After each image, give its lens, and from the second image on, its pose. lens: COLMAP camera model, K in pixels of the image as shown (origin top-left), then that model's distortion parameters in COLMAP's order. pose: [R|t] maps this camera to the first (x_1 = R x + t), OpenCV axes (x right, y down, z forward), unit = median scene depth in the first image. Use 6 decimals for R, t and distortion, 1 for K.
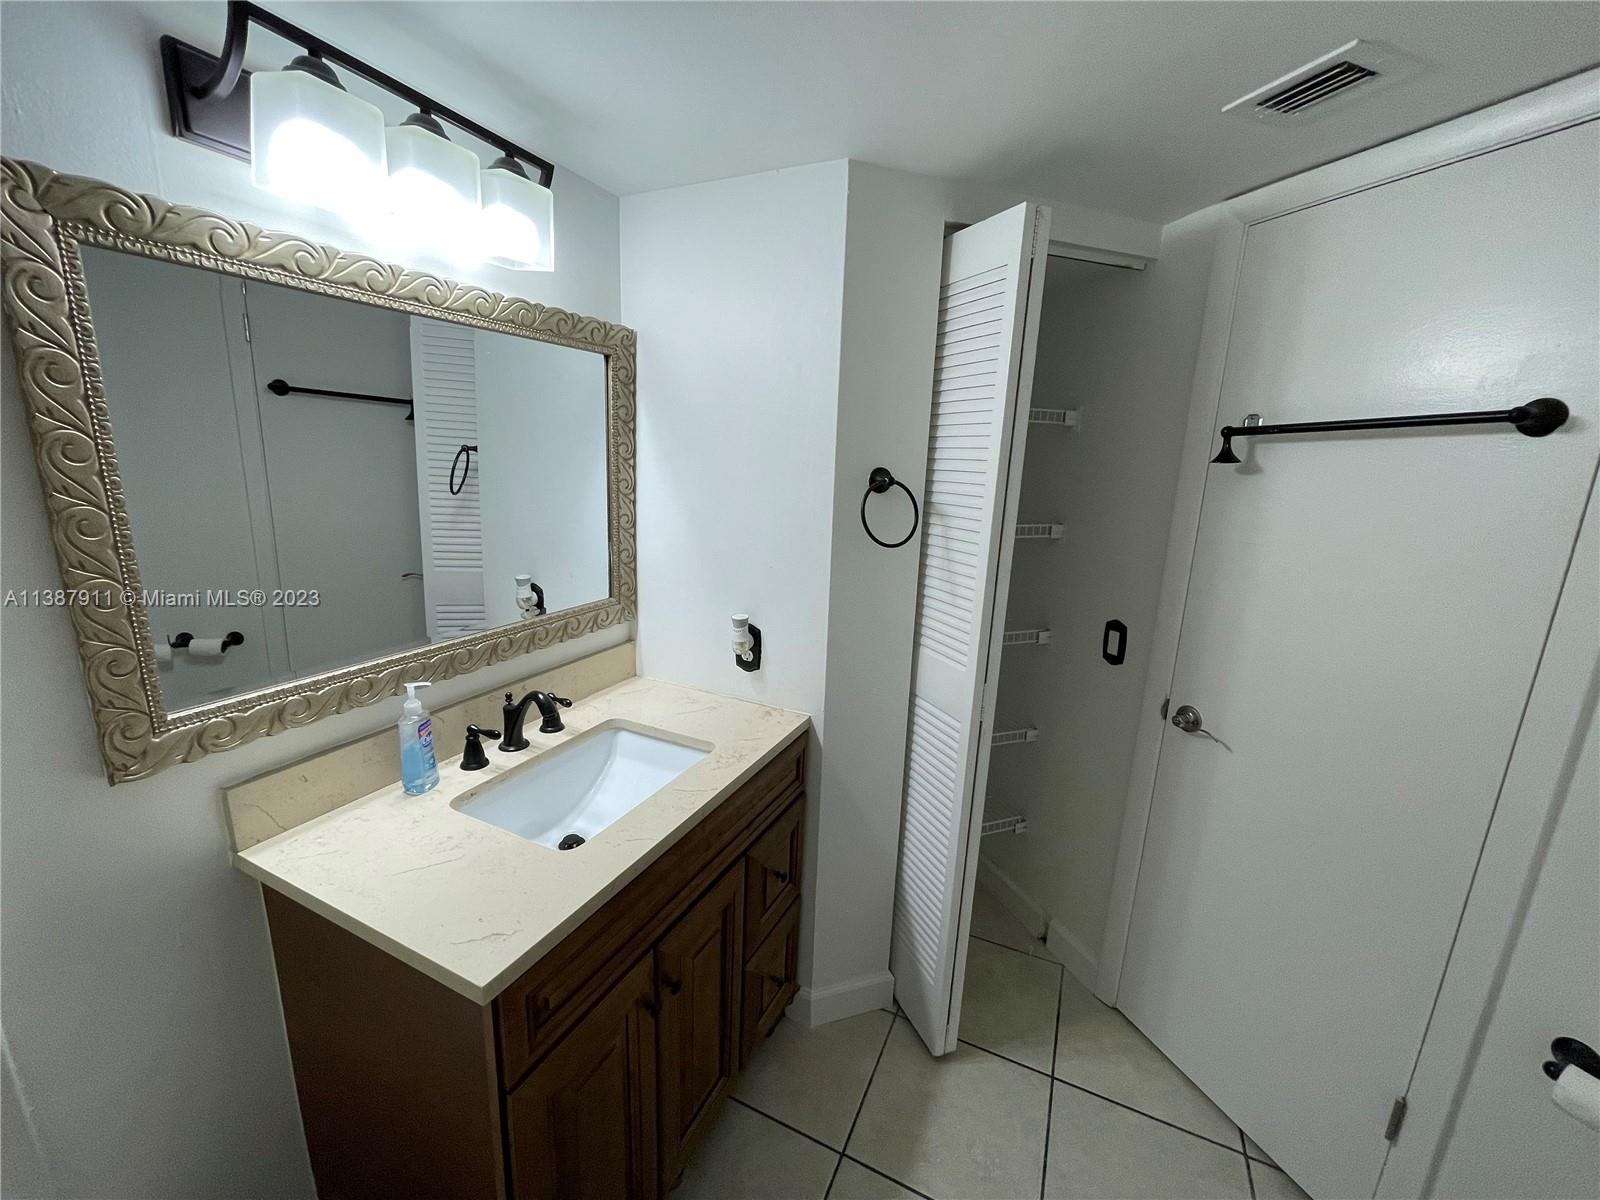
lens RADIAL K [[647.8, 0, 798.7], [0, 647.8, 602.4], [0, 0, 1]] dist [0.002748, 0.000529]
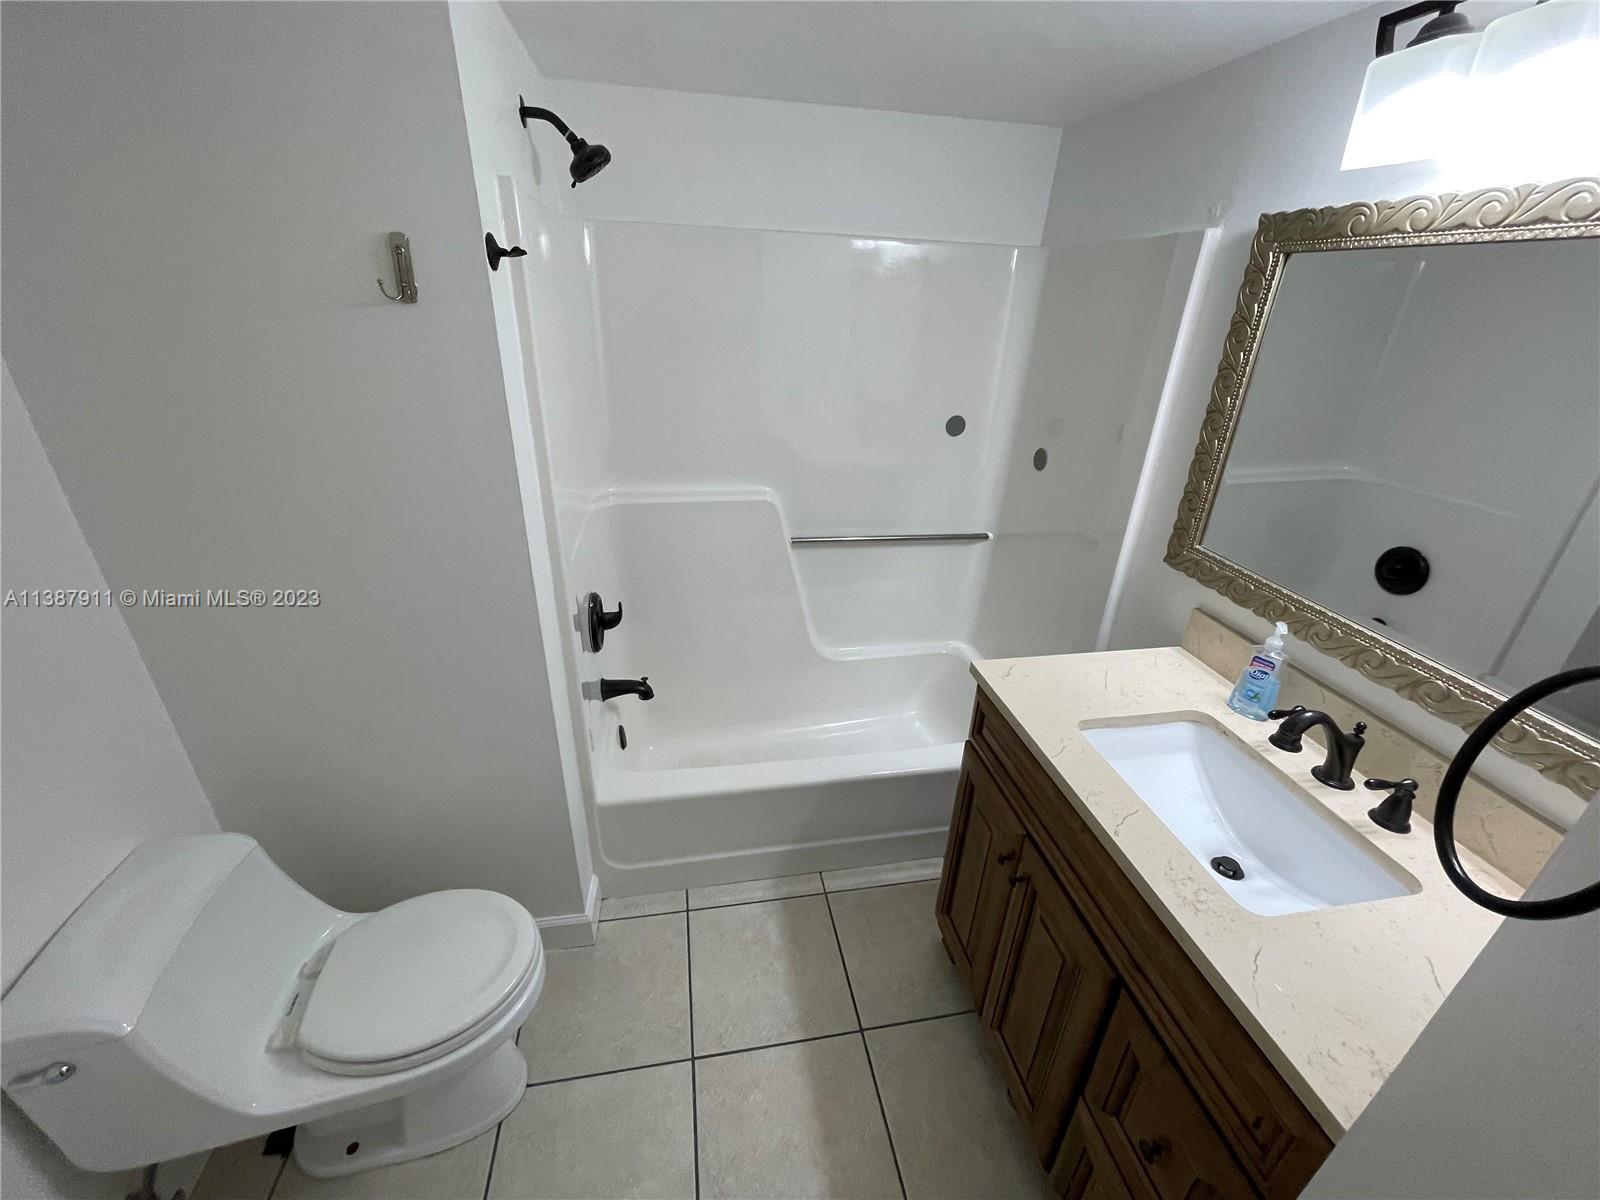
lens RADIAL K [[647.8, 0, 798.7], [0, 647.8, 602.4], [0, 0, 1]] dist [0.002748, 0.000529]
pose [[-0.807927, 0.185880, -0.559199, 0.678831], [-0.204662, 0.801366, 0.562072, -0.363682], [0.552601, 0.568560, -0.609403, 1.276335]]
